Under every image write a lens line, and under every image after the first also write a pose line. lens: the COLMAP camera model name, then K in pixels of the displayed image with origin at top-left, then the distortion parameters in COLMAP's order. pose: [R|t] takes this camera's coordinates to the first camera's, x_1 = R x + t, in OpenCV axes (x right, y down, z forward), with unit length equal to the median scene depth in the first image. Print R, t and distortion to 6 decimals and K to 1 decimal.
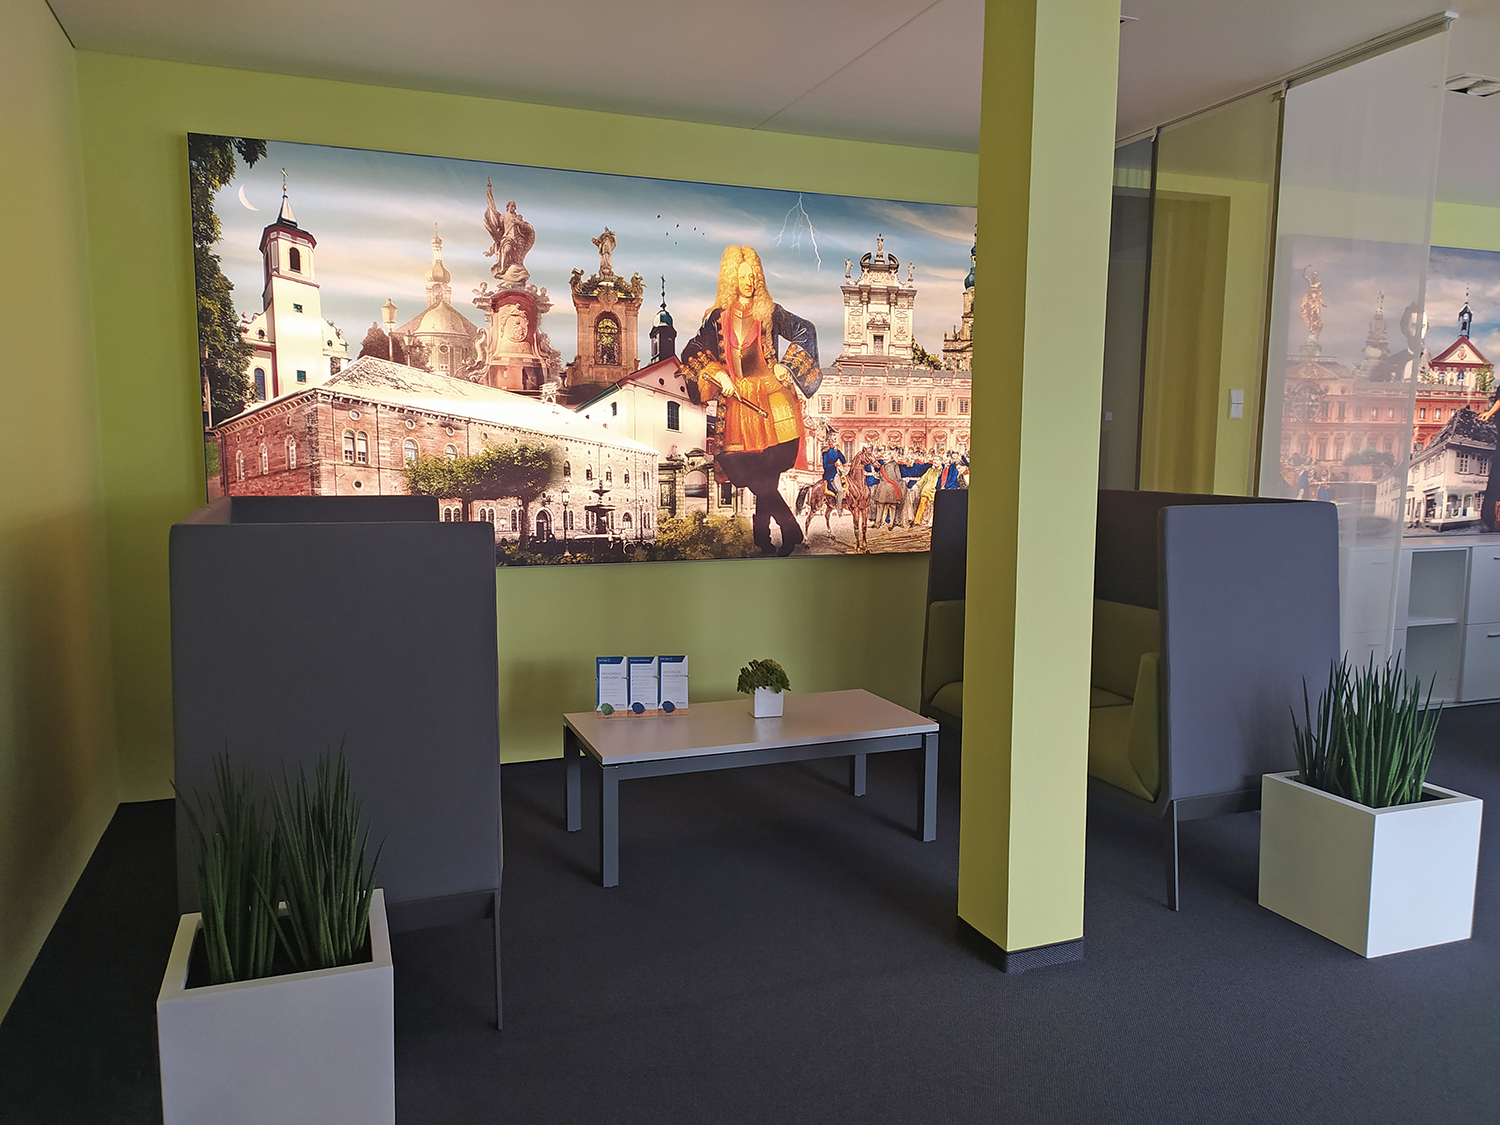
lens RADIAL K [[1123.4, 0, 748.0], [0, 1123.4, 553.8], [0, 0, 1]] dist [0.014360, -0.001232]
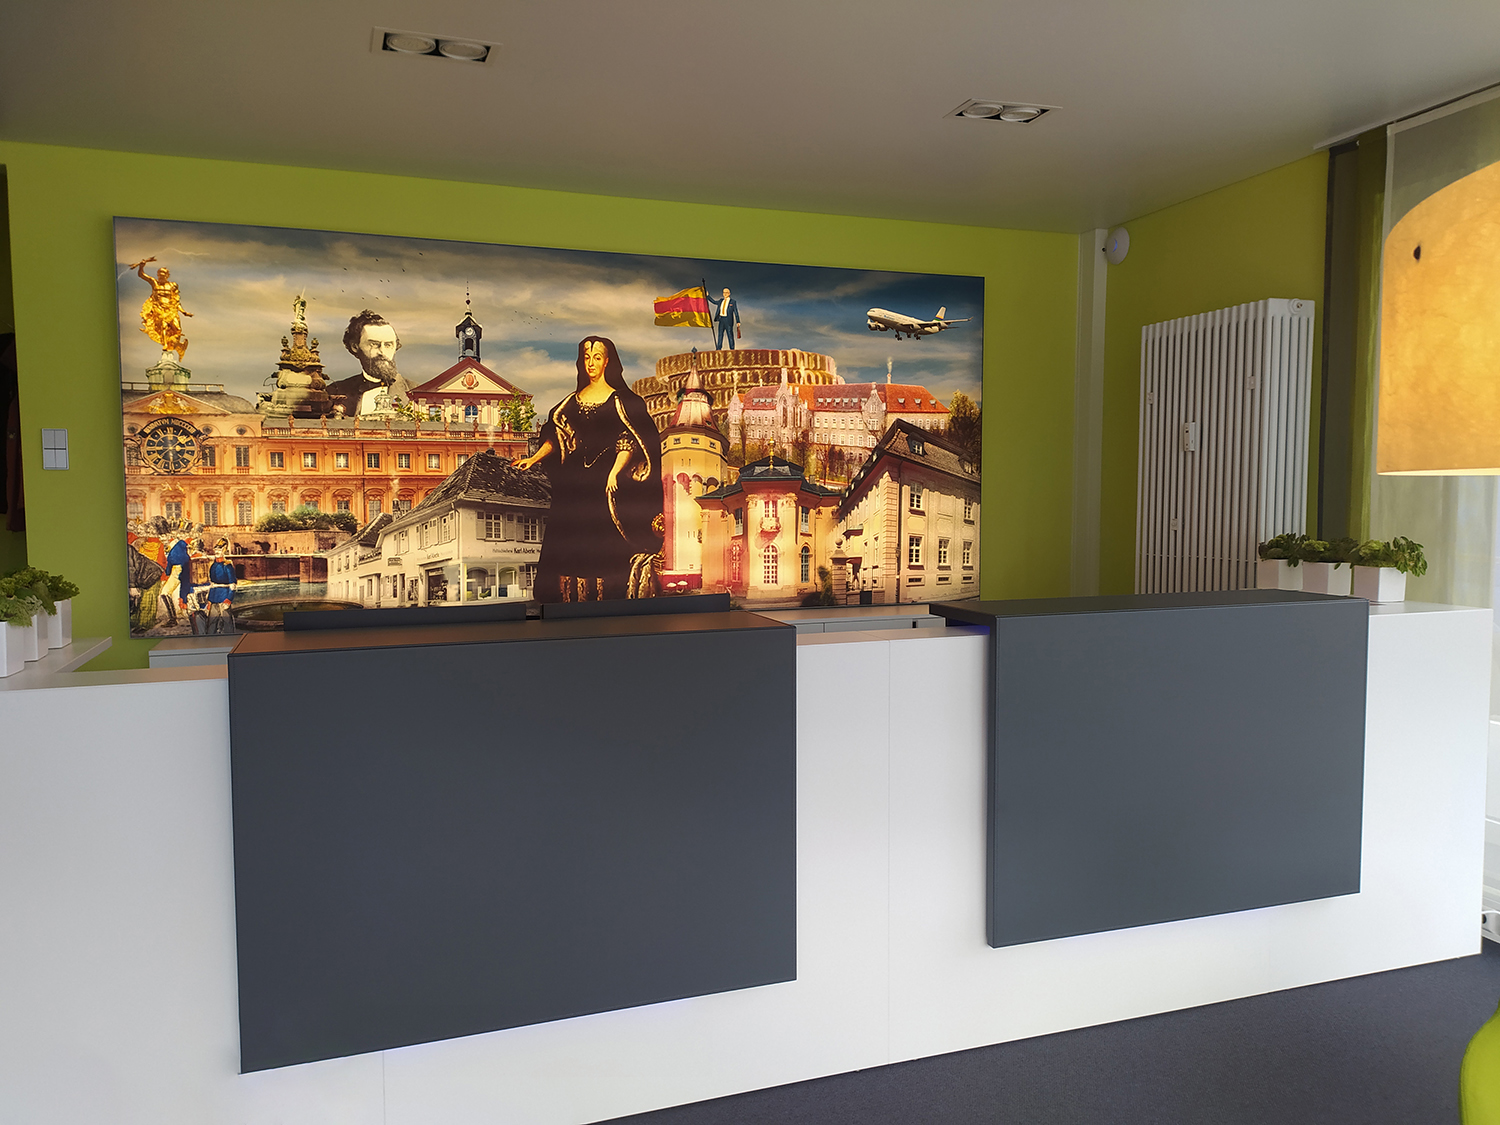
lens RADIAL K [[1123.4, 0, 750.7], [0, 1123.4, 574.1], [0, 0, 1]] dist [0.014360, -0.001232]
pose [[0.999929, -0.011884, -0.000731, 0.819830], [0.011853, 0.999387, -0.032947, -0.022442], [0.001122, 0.032936, 0.999457, 0.260184]]
